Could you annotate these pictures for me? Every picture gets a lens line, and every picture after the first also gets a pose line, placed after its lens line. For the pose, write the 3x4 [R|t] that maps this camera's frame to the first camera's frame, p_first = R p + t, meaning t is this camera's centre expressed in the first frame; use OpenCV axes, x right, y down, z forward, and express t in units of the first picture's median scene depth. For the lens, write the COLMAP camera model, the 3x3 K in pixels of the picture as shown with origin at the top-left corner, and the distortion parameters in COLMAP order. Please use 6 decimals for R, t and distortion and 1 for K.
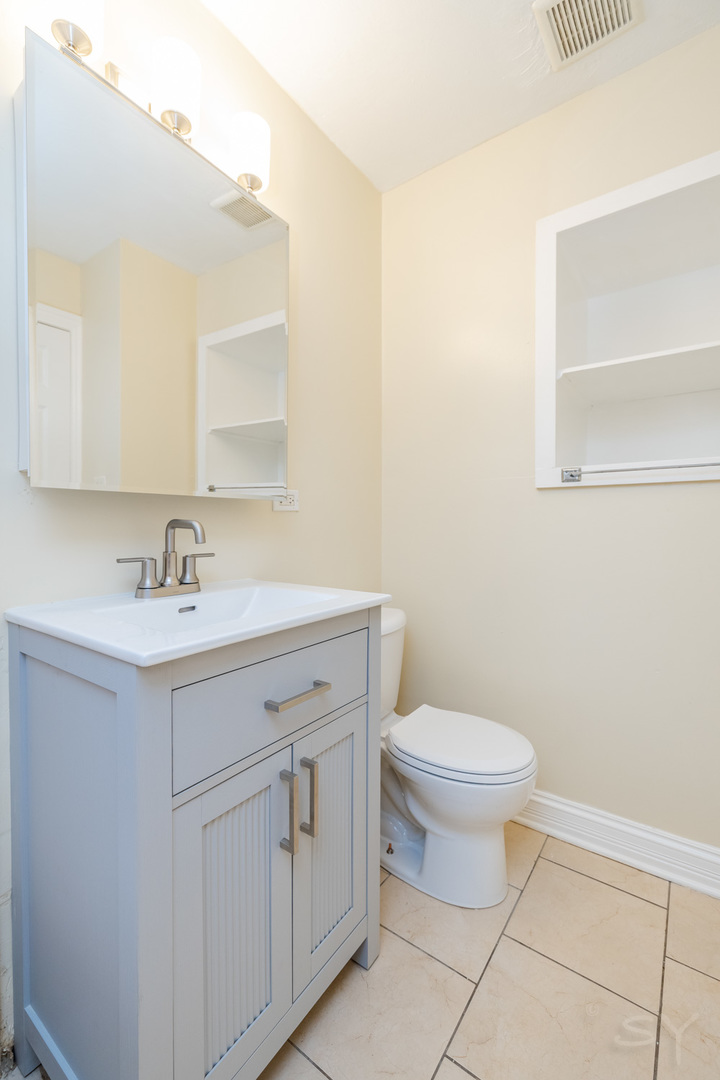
lens RADIAL K [[487.5, 0, 357.3], [0, 487.5, 524.2], [0, 0, 1]] dist [0.000708, 0.000152]
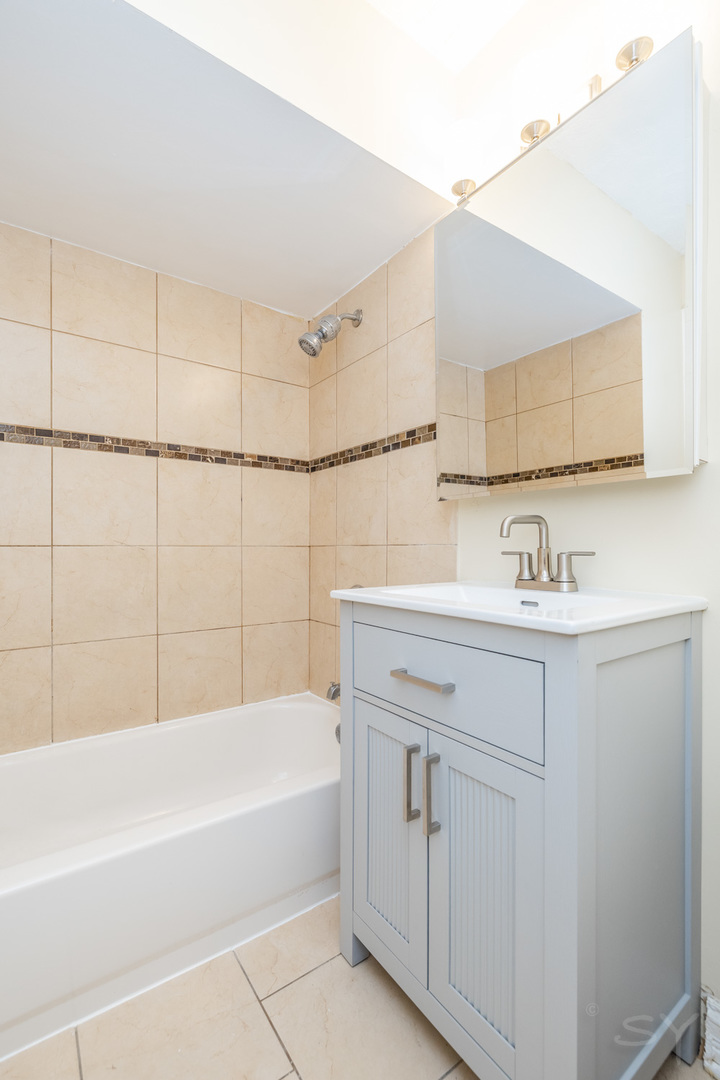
lens RADIAL K [[467.4, 0, 359.2], [0, 467.4, 553.6], [0, 0, 1]] dist [0.000744, -0.000085]
pose [[-0.337444, -0.003556, -0.941339, 0.699841], [-0.010645, 0.999943, 0.000038, 0.075520], [0.941285, 0.010033, -0.337463, 1.005863]]
